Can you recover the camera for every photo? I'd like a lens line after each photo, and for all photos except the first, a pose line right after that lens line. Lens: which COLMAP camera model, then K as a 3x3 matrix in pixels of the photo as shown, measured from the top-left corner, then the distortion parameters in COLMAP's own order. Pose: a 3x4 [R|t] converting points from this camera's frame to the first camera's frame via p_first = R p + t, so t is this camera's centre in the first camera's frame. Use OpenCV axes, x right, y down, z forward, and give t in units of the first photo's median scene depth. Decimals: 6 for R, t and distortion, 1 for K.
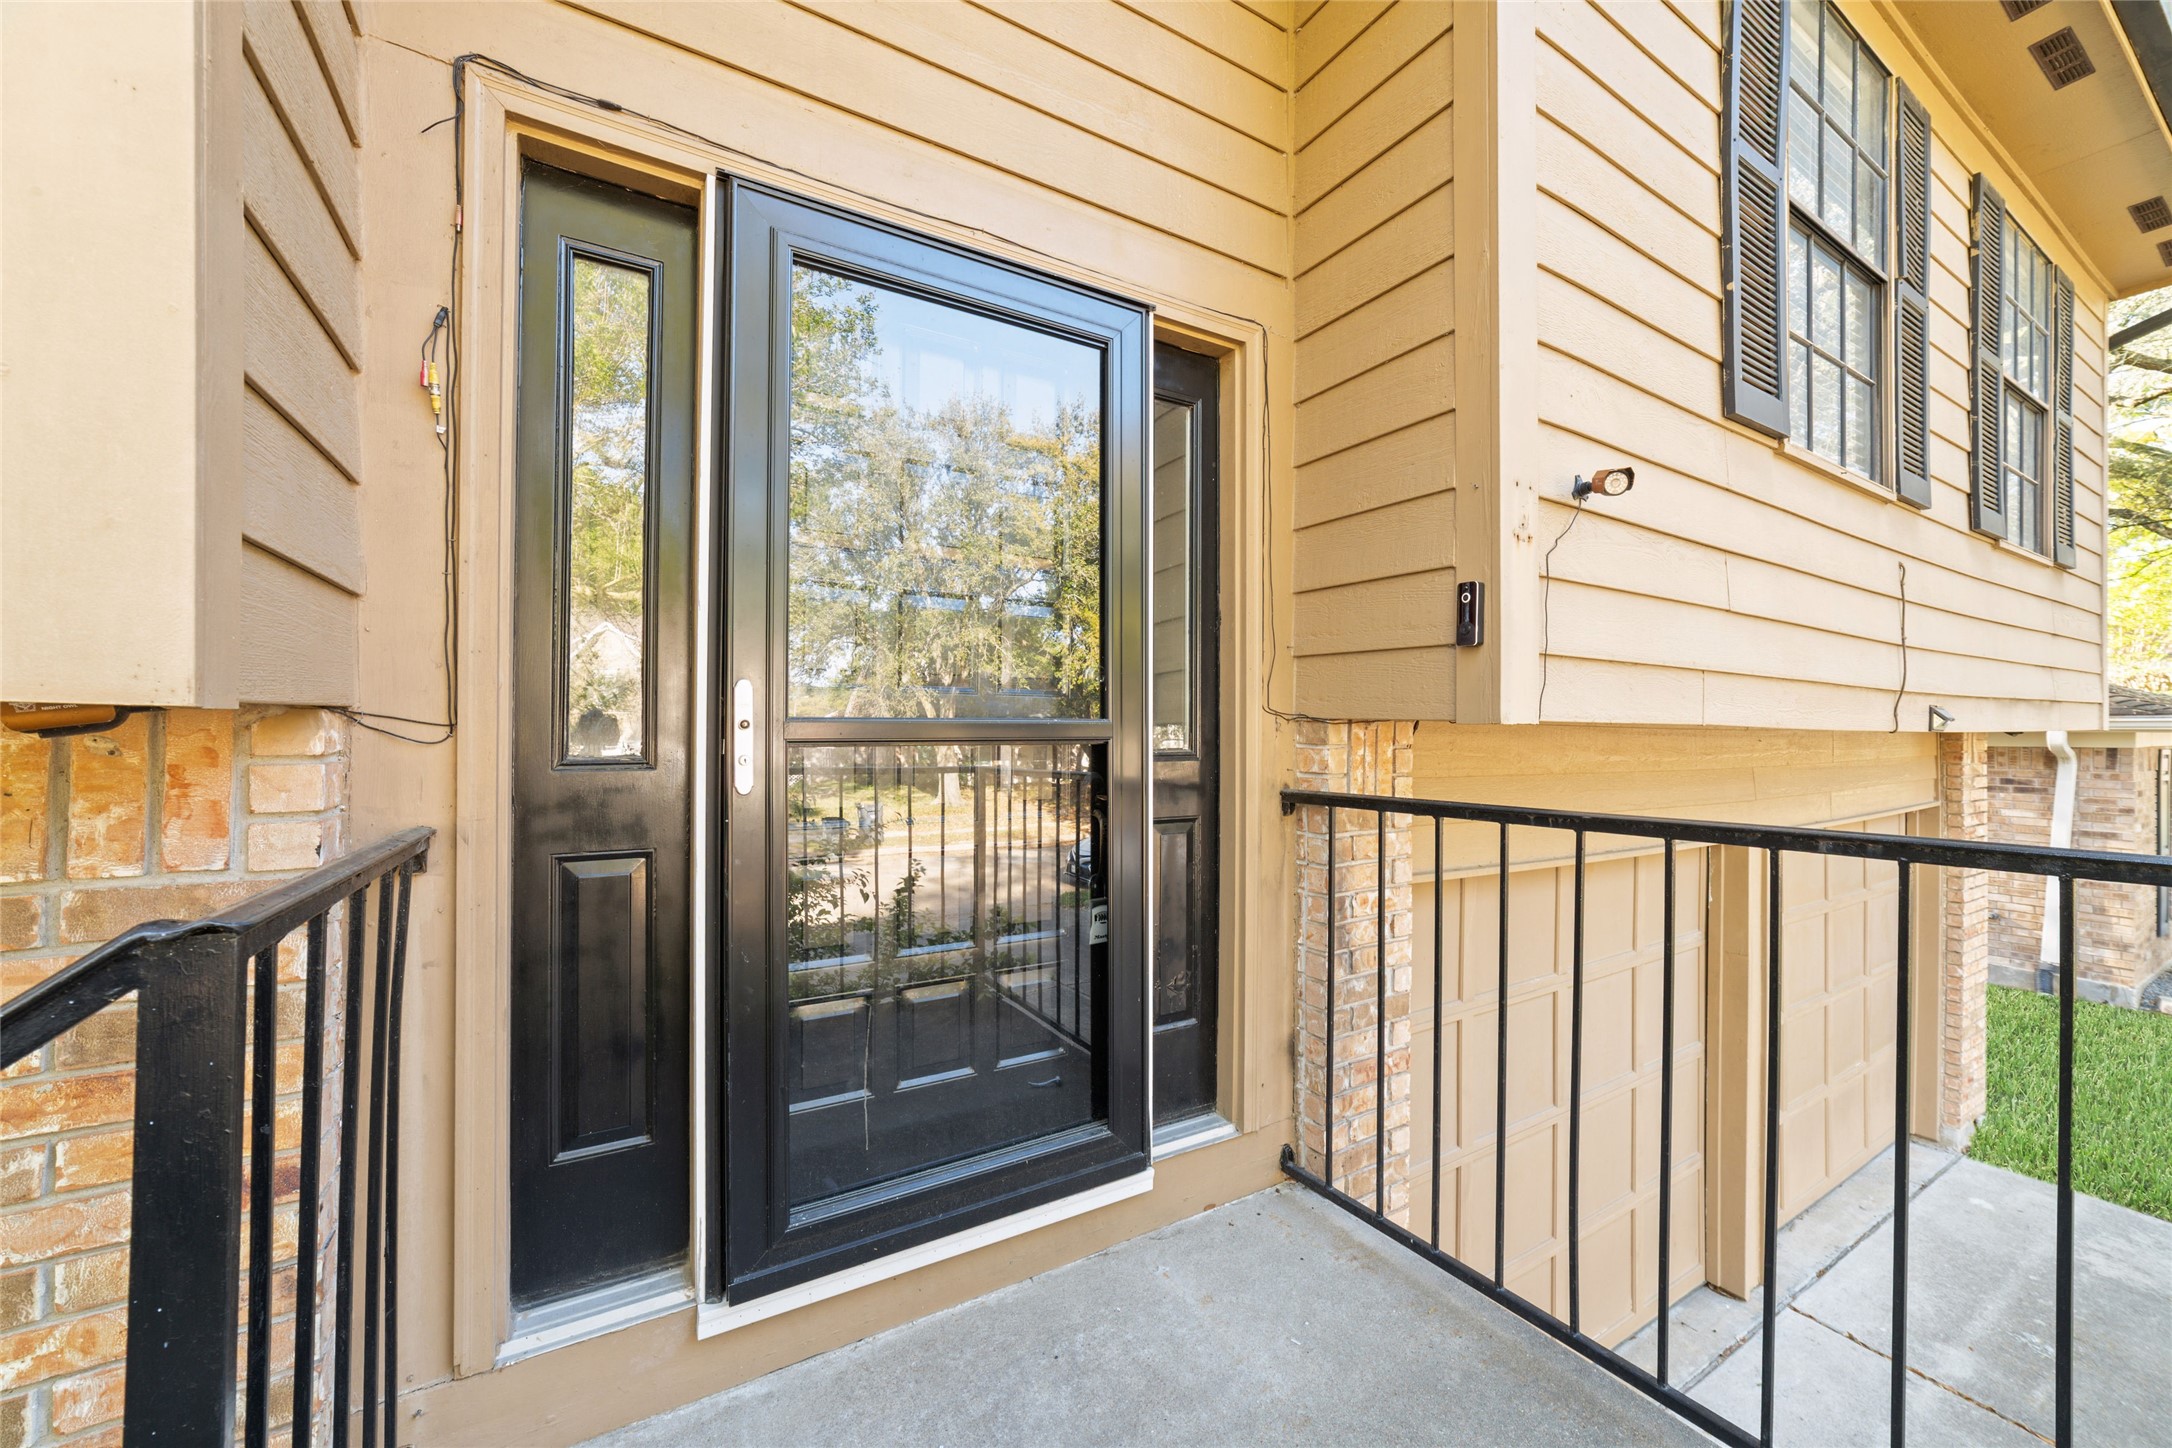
lens RADIAL K [[824.9, 0, 1090.6], [0, 824.9, 721.6], [0, 0, 1]] dist [-0.011369, 0.003014]
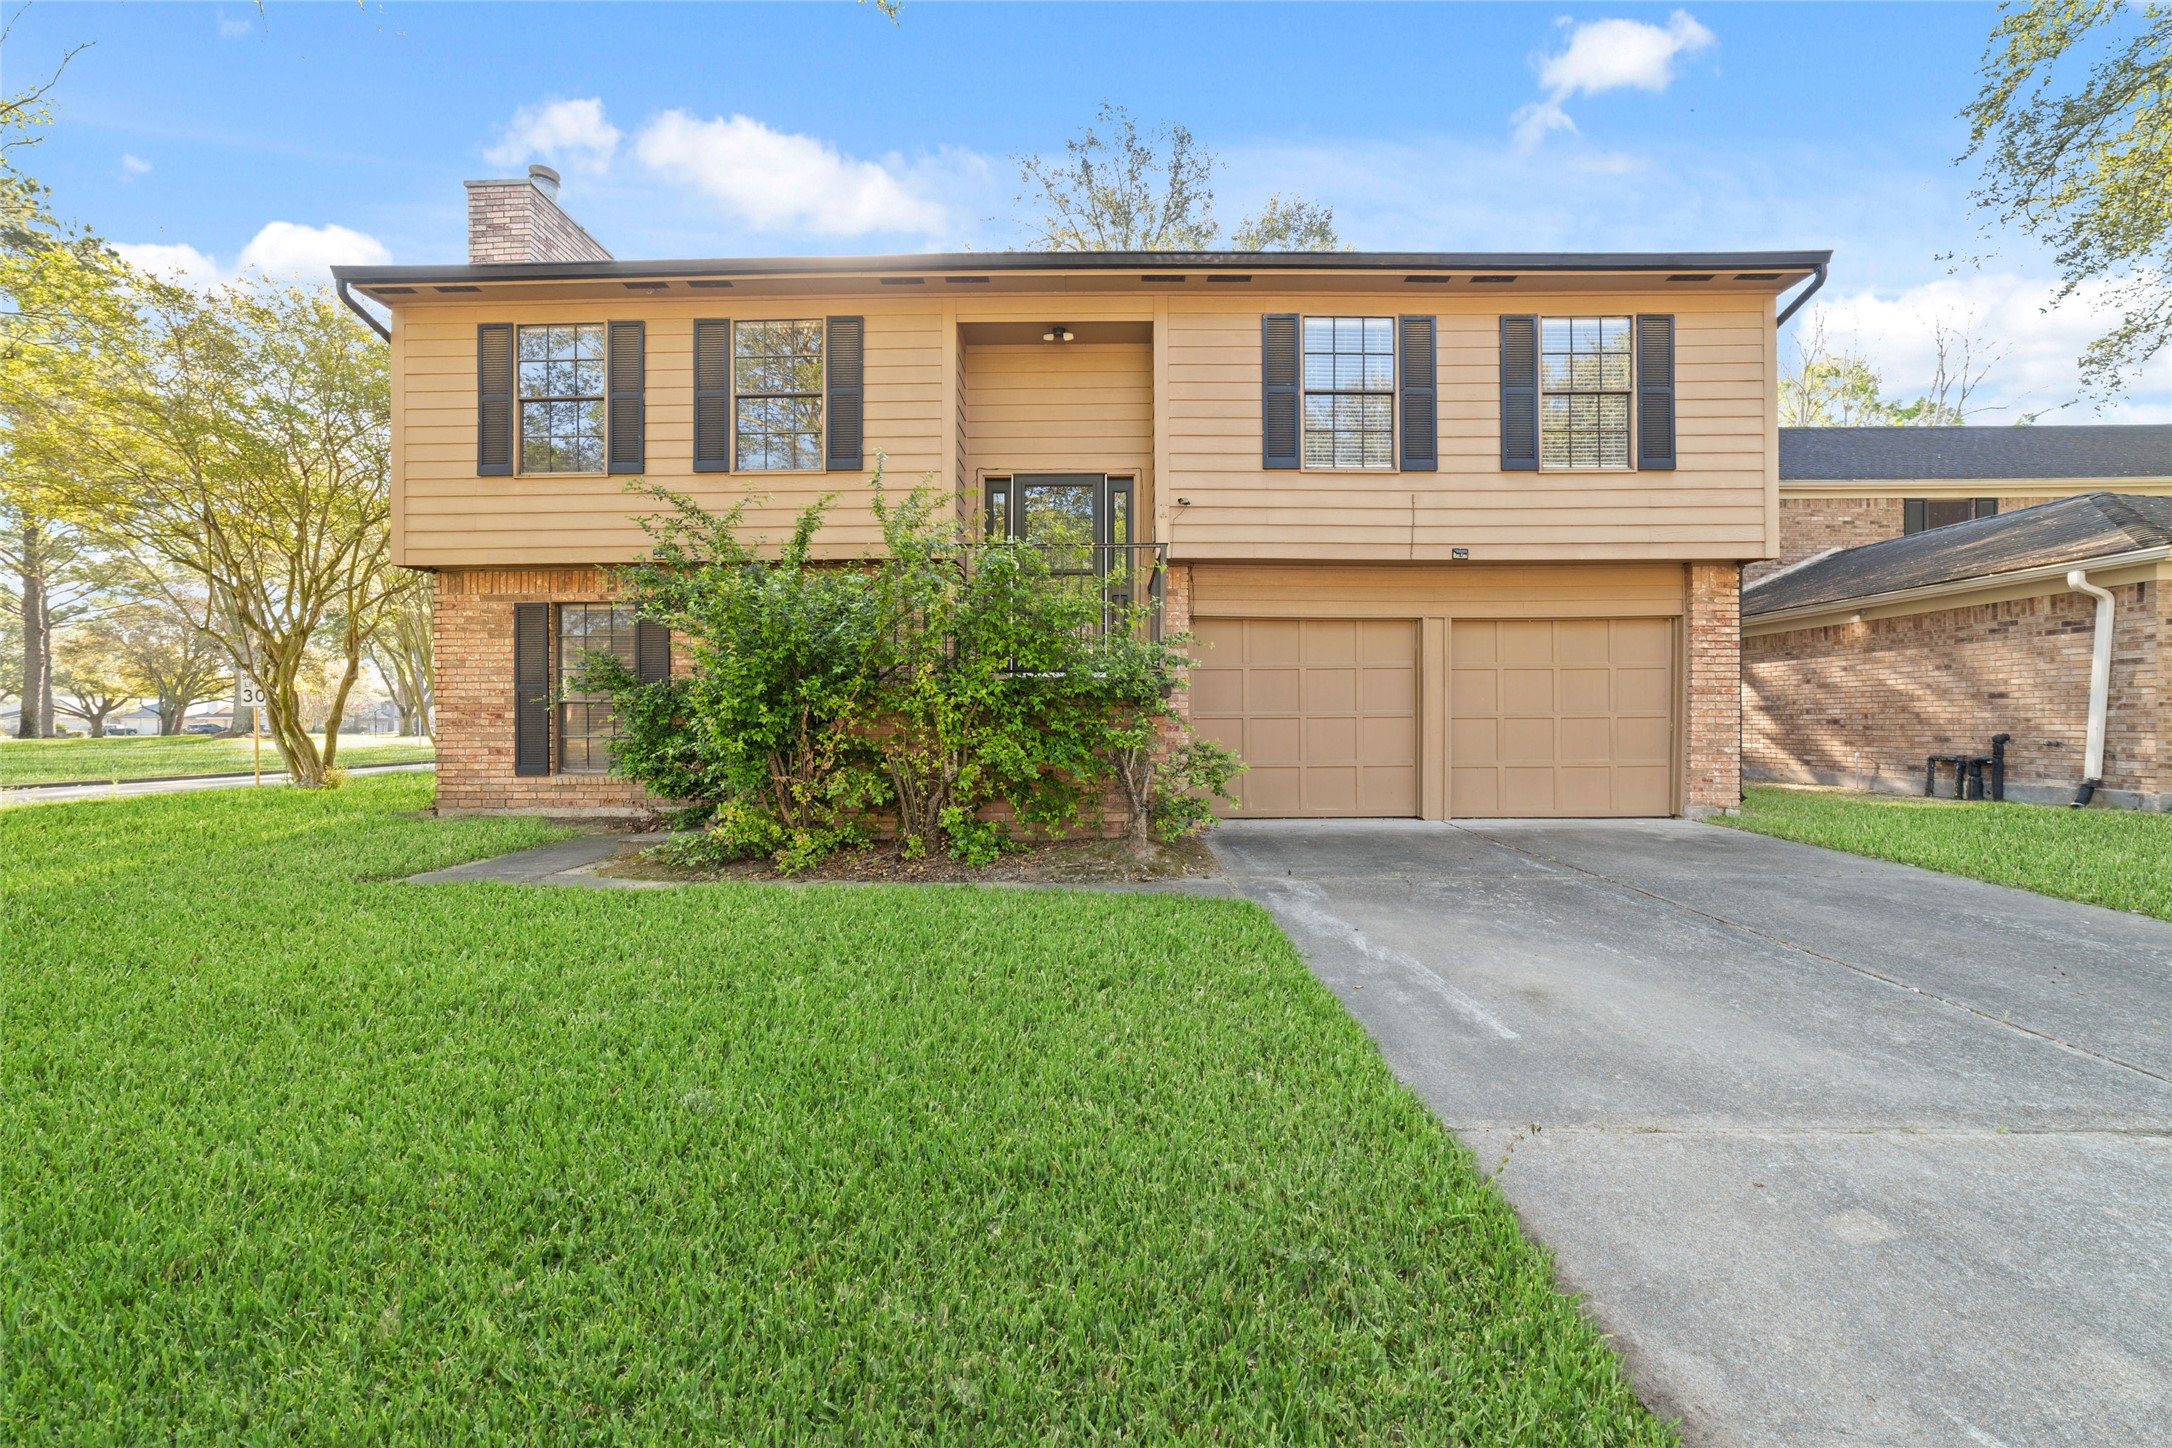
lens RADIAL K [[824.9, 0, 1099.3], [0, 824.9, 724.2], [0, 0, 1]] dist [-0.011369, 0.003014]
pose [[0.839387, -0.003531, -0.543523, 0.655882], [0.004500, 0.999990, 0.000454, 0.219874], [0.543516, -0.002828, 0.839394, -0.722600]]
